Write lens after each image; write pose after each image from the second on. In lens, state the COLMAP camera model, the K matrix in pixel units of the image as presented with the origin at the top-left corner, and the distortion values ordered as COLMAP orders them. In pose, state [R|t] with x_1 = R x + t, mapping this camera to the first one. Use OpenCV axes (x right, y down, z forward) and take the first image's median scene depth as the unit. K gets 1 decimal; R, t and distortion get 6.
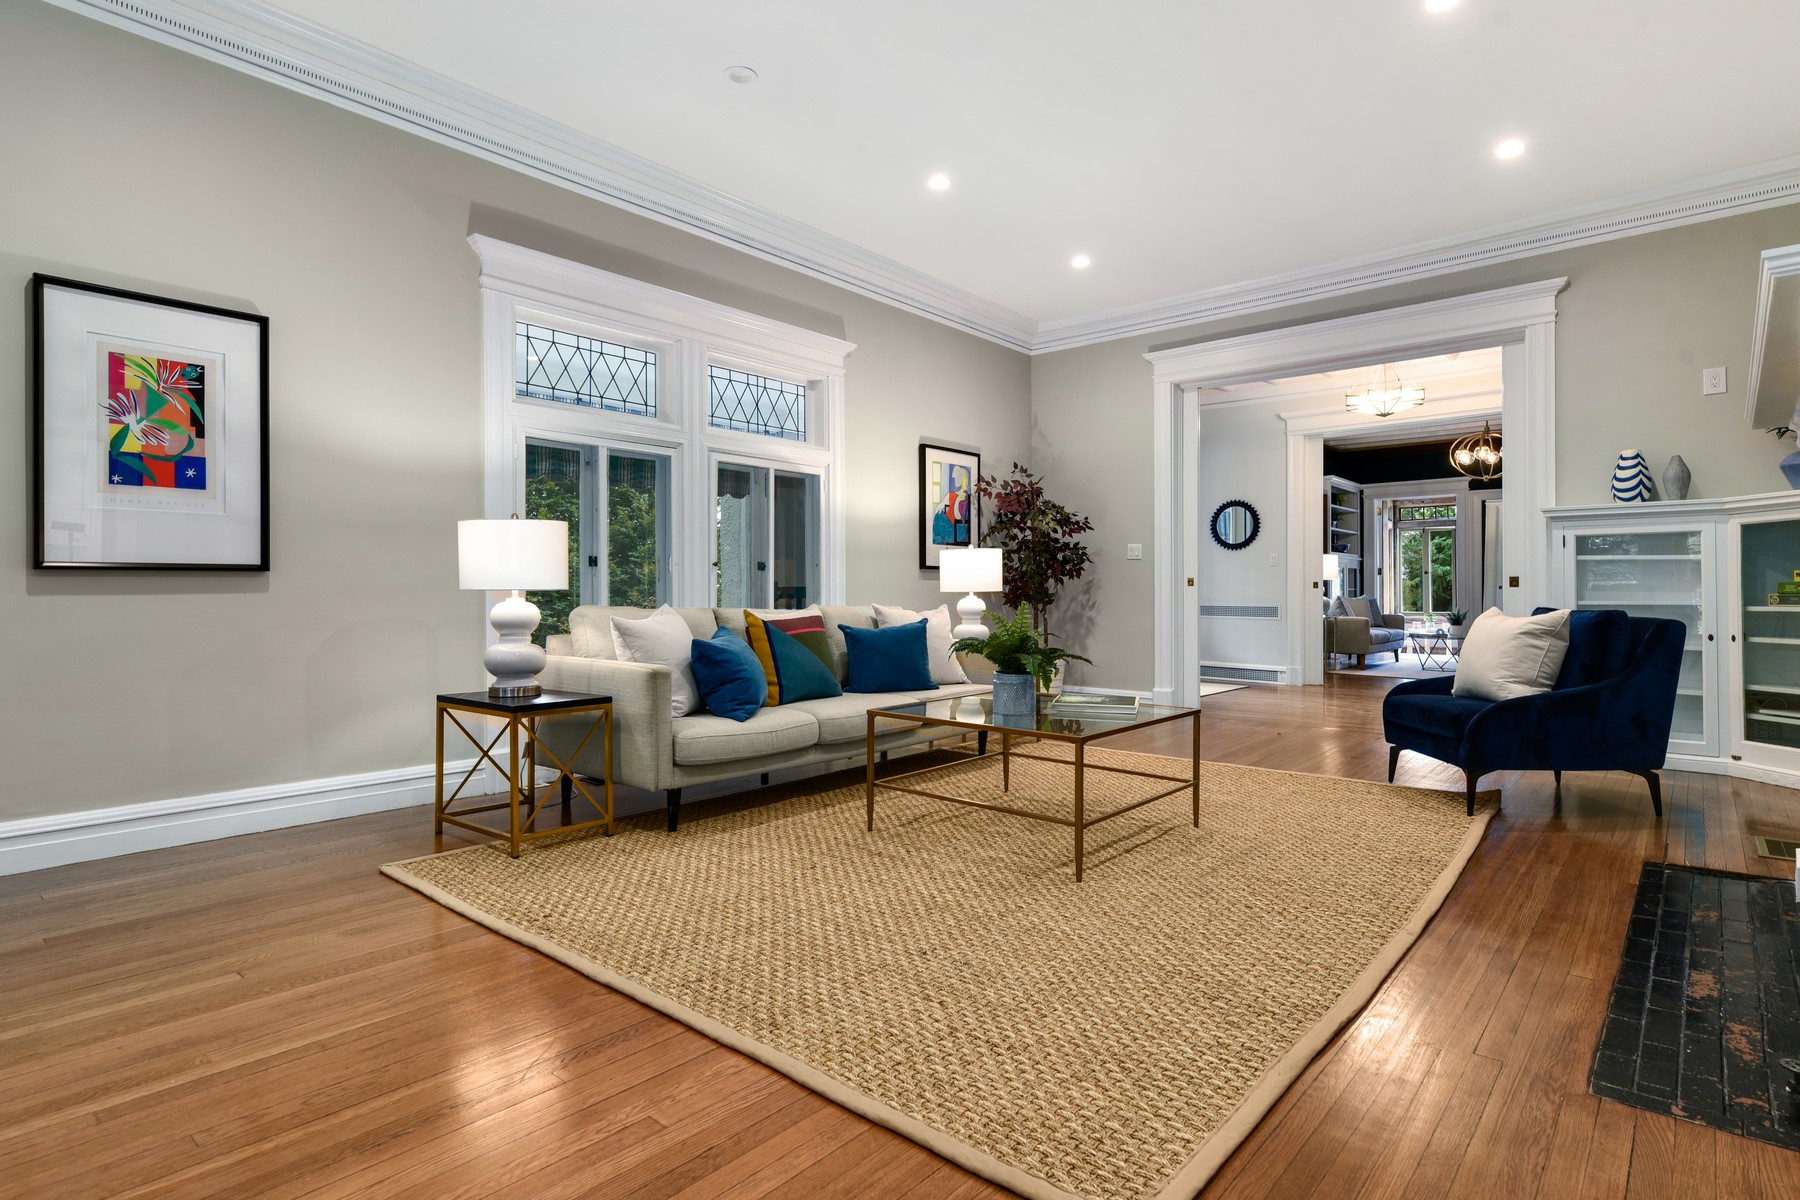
lens RADIAL K [[923.0, 0, 898.2], [0, 923.0, 593.4], [0, 0, 1]] dist [0.004389, 0.000255]
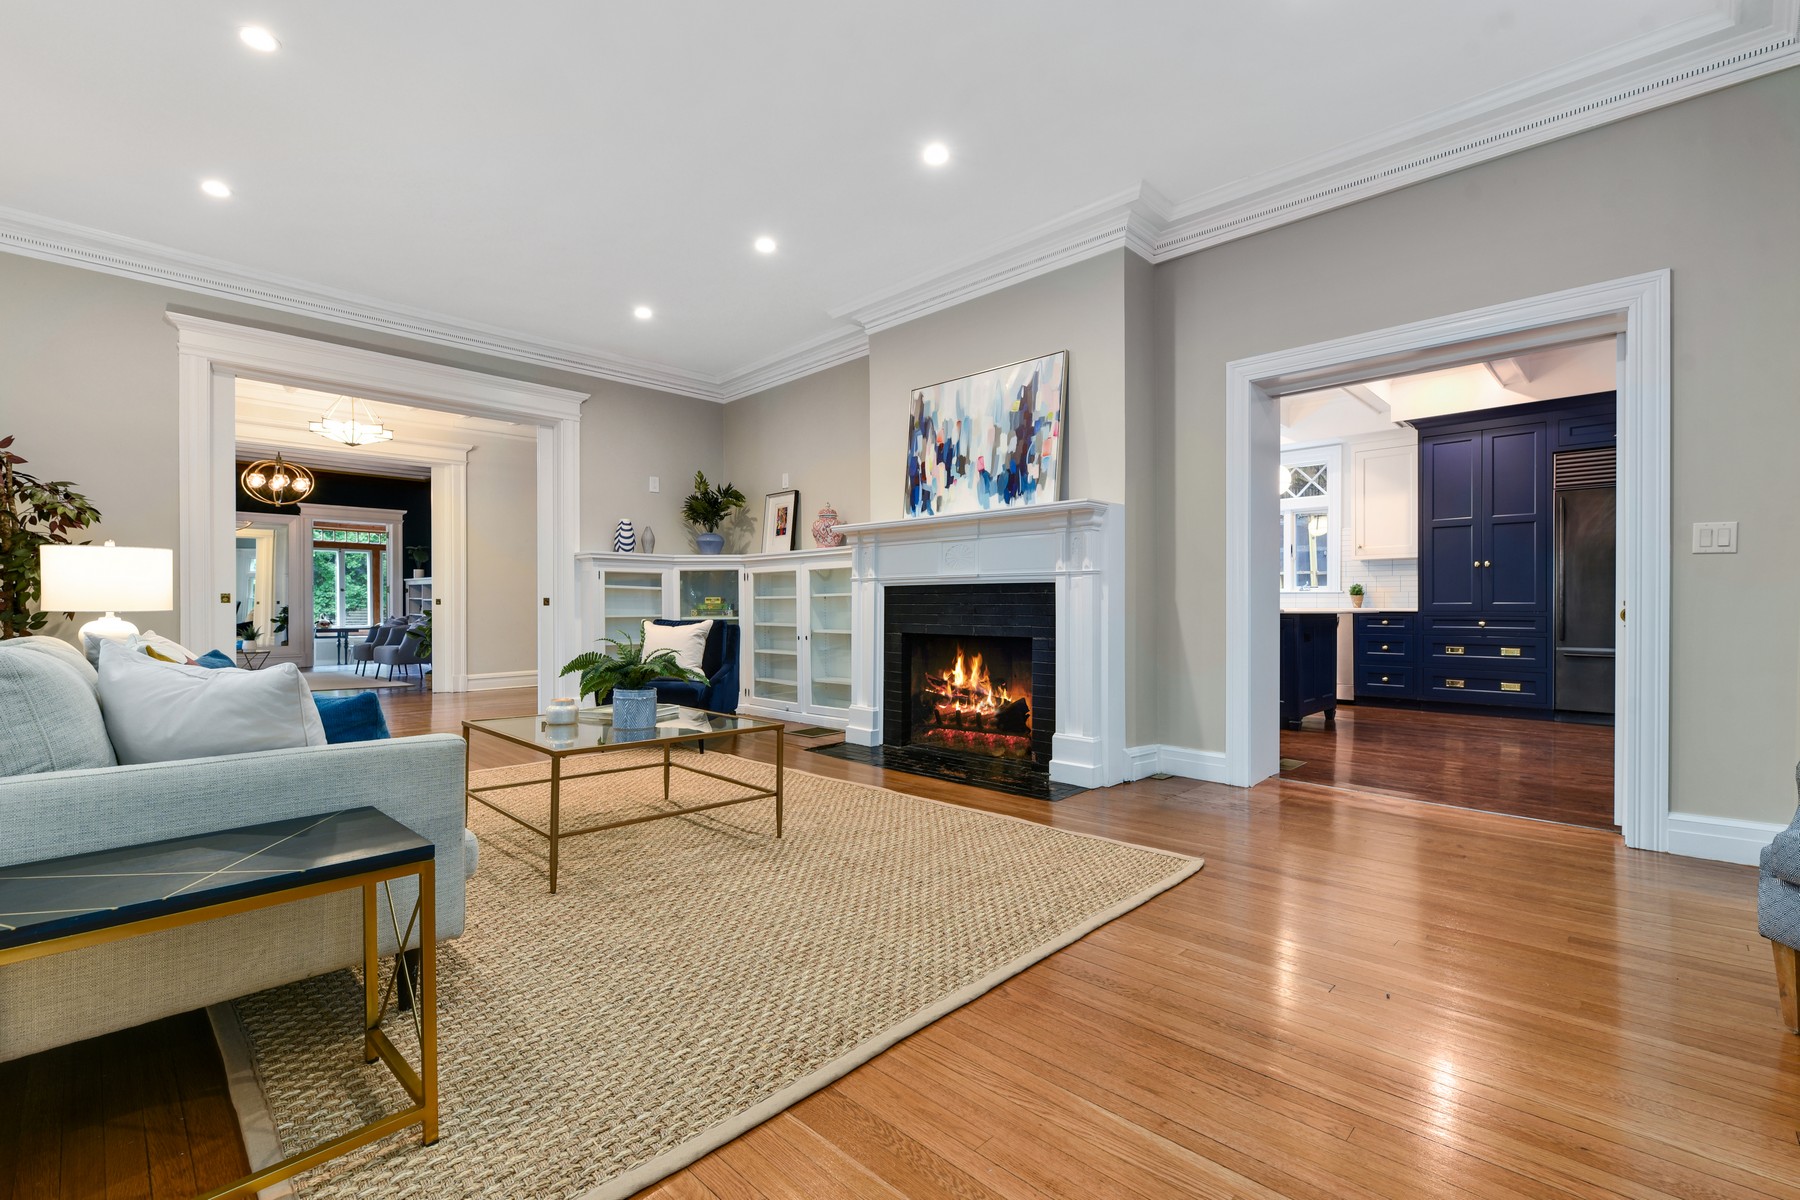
lens RADIAL K [[790.1, 0, 905.1], [0, 790.1, 613.8], [0, 0, 1]] dist [-0.002662, -0.000128]
pose [[0.050012, -0.007777, 0.998718, -0.468851], [0.001356, 0.999969, 0.007719, -0.003170], [-0.998748, 0.000968, 0.050021, 0.407418]]
